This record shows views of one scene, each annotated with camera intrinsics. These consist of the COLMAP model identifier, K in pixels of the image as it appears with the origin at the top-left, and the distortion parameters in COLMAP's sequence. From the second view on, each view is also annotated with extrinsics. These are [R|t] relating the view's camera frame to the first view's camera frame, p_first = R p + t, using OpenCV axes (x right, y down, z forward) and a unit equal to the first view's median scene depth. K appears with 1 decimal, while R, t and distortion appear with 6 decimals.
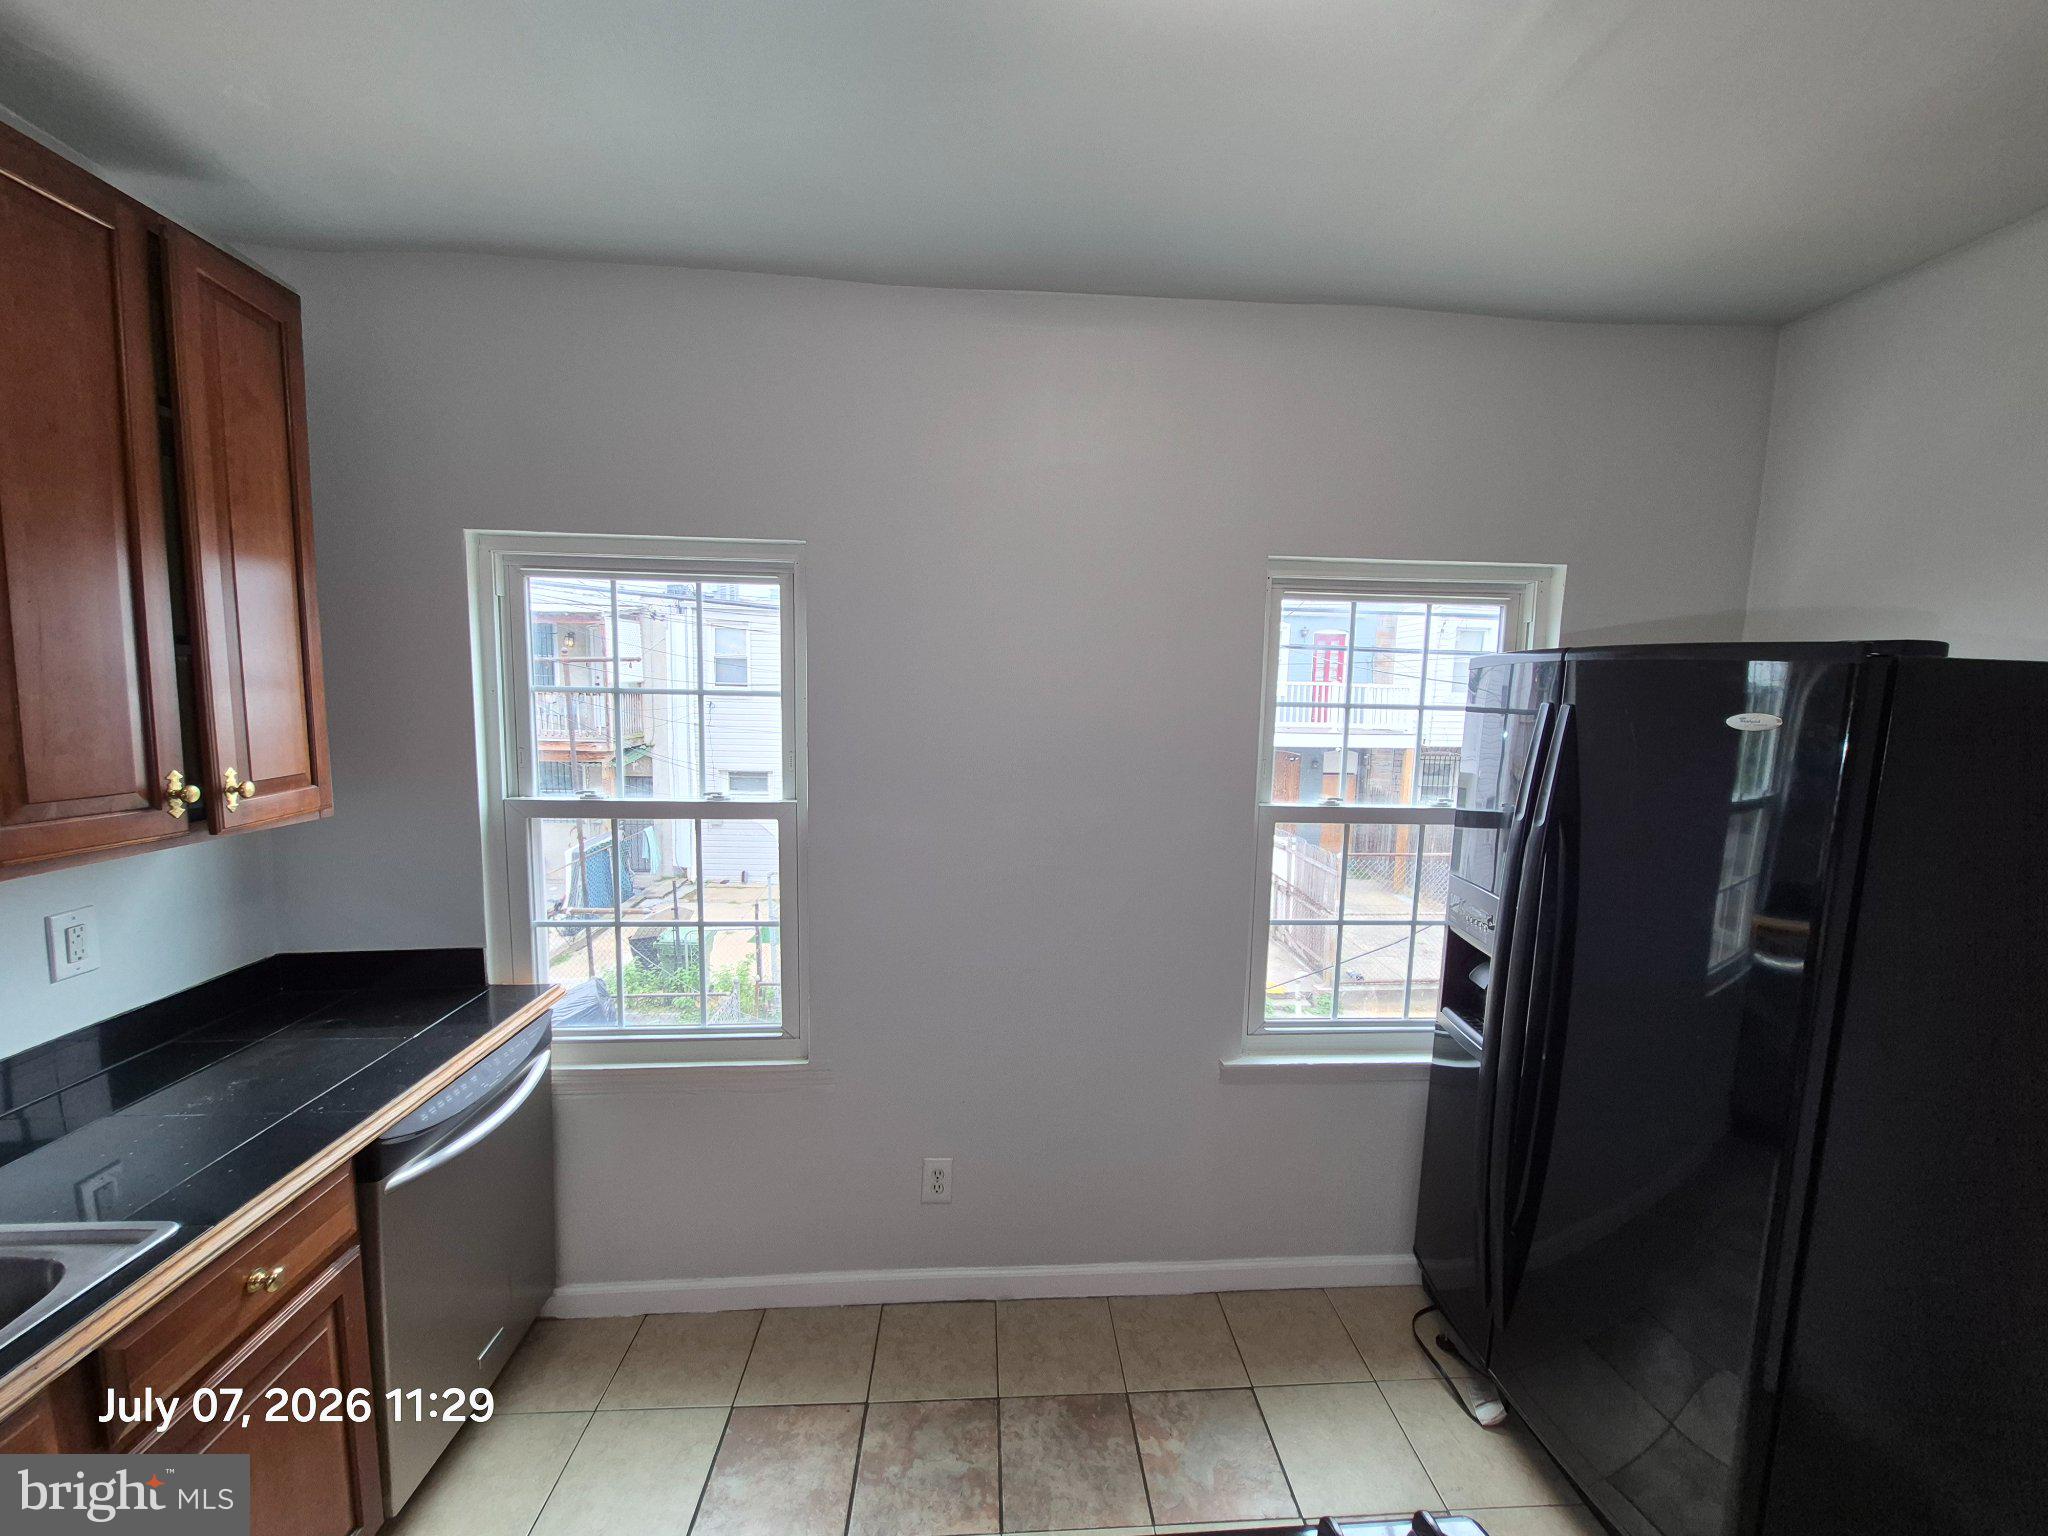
lens RADIAL K [[803.9, 0, 1030.6], [0, 803.9, 774.3], [0, 0, 1]] dist [0.002568, 0.000149]
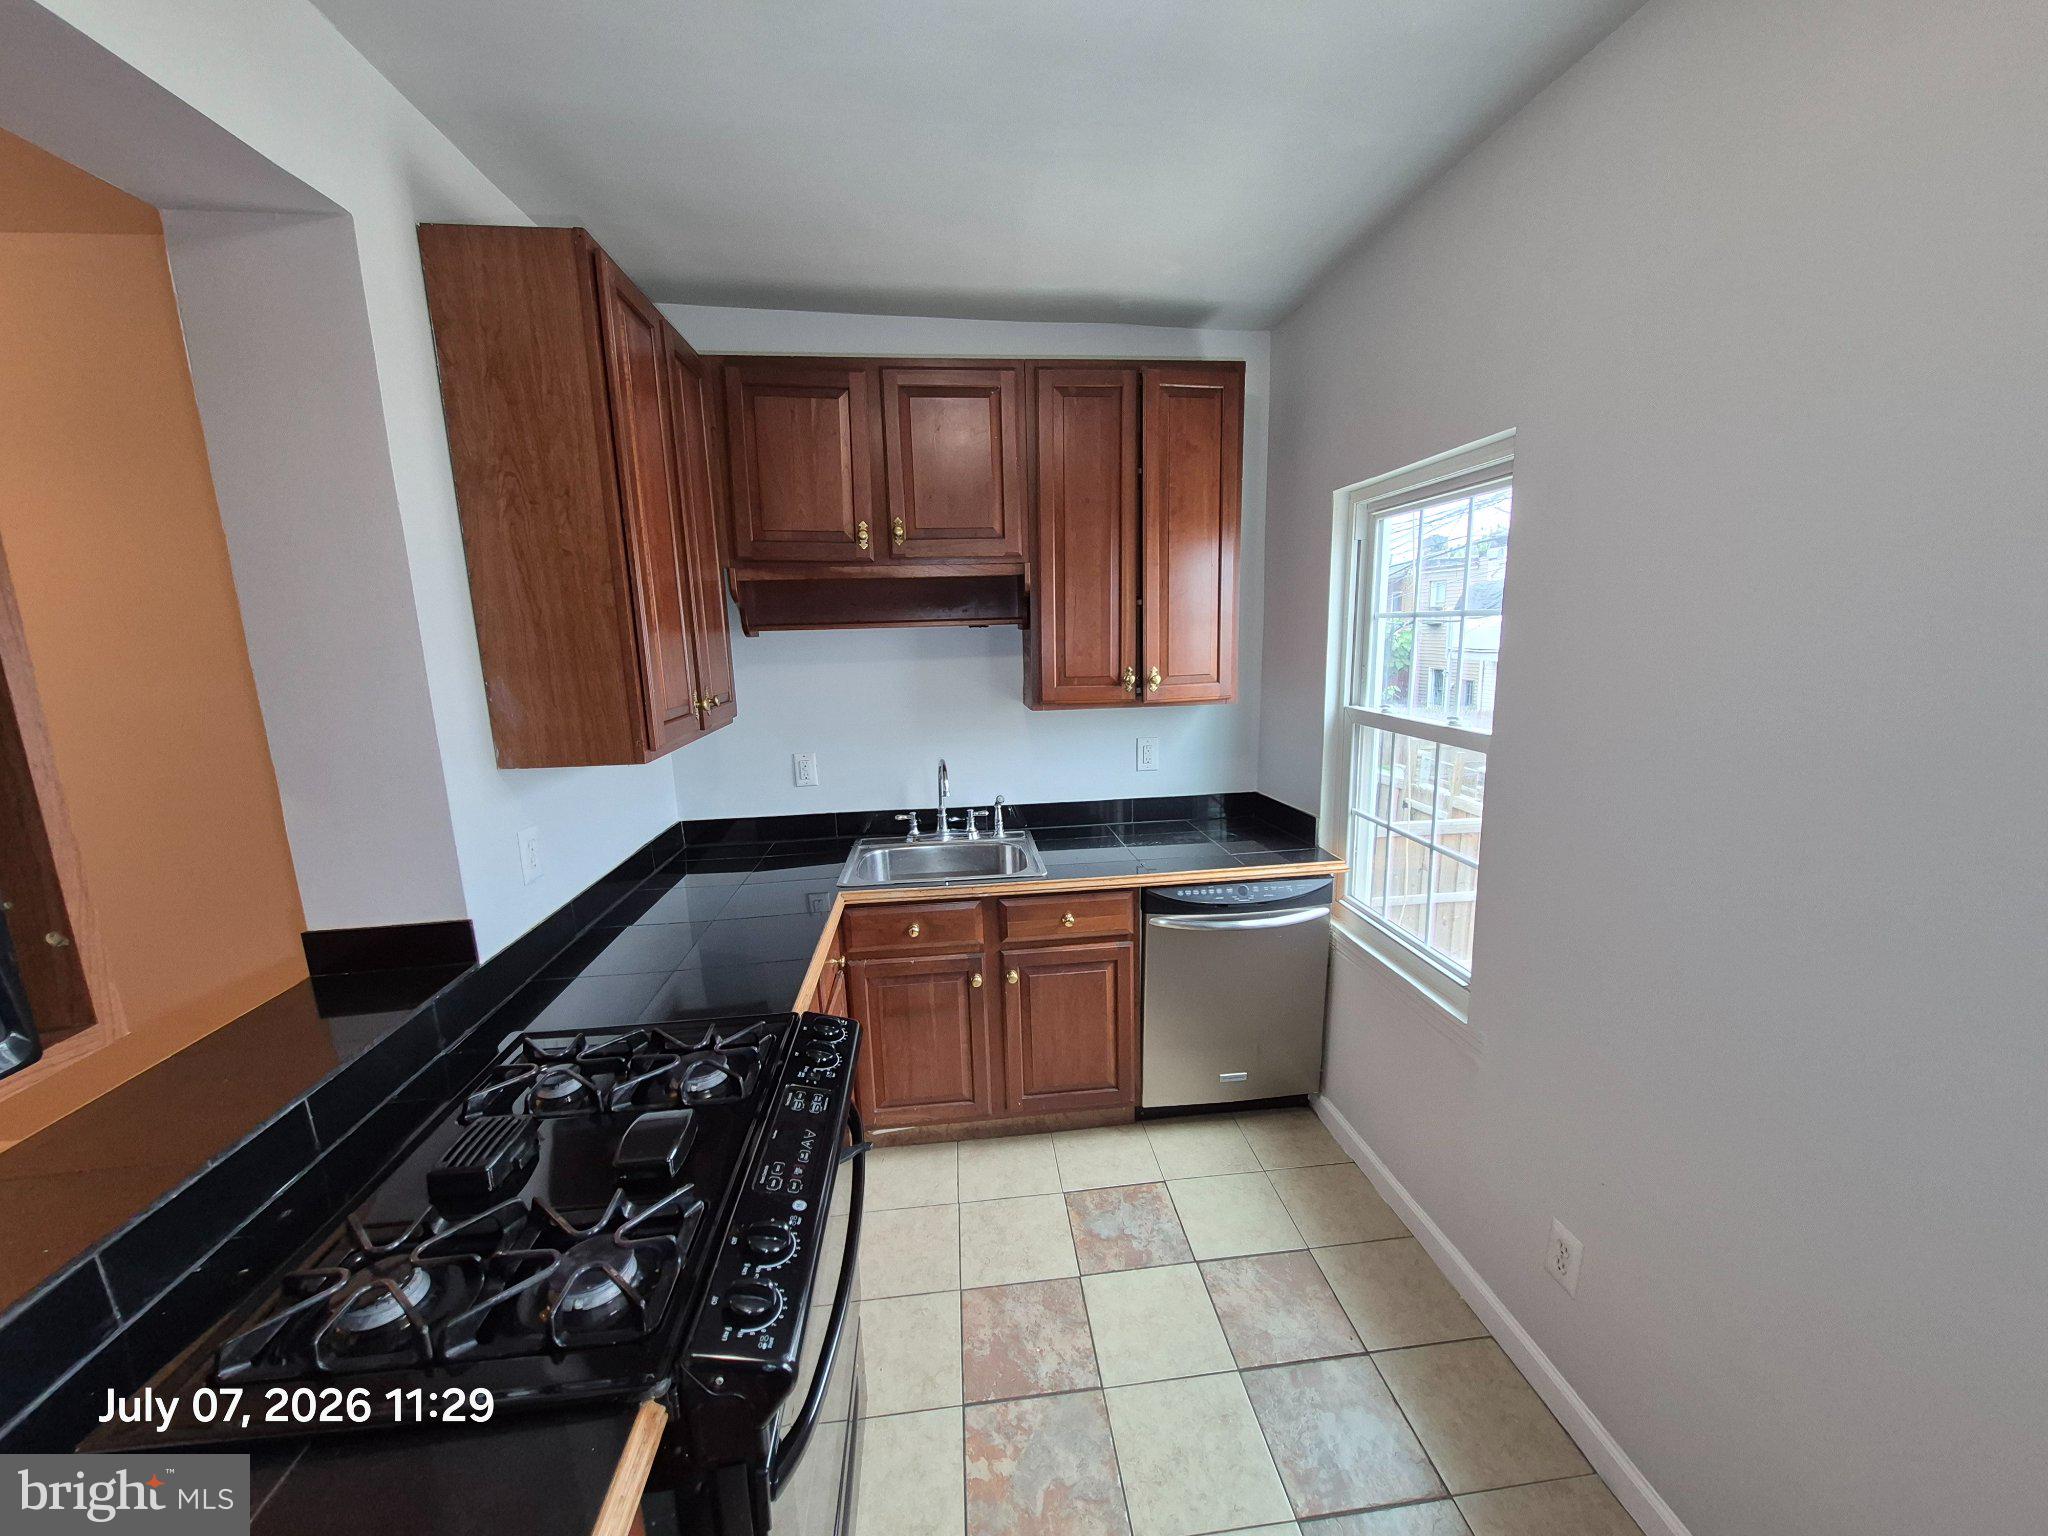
lens RADIAL K [[803.9, 0, 1030.6], [0, 803.9, 774.3], [0, 0, 1]] dist [0.002568, 0.000149]
pose [[0.036071, 0.160223, -0.986422, 0.594174], [-0.074788, 0.984729, 0.157213, -0.025559], [0.996547, 0.068101, 0.047503, 0.476604]]
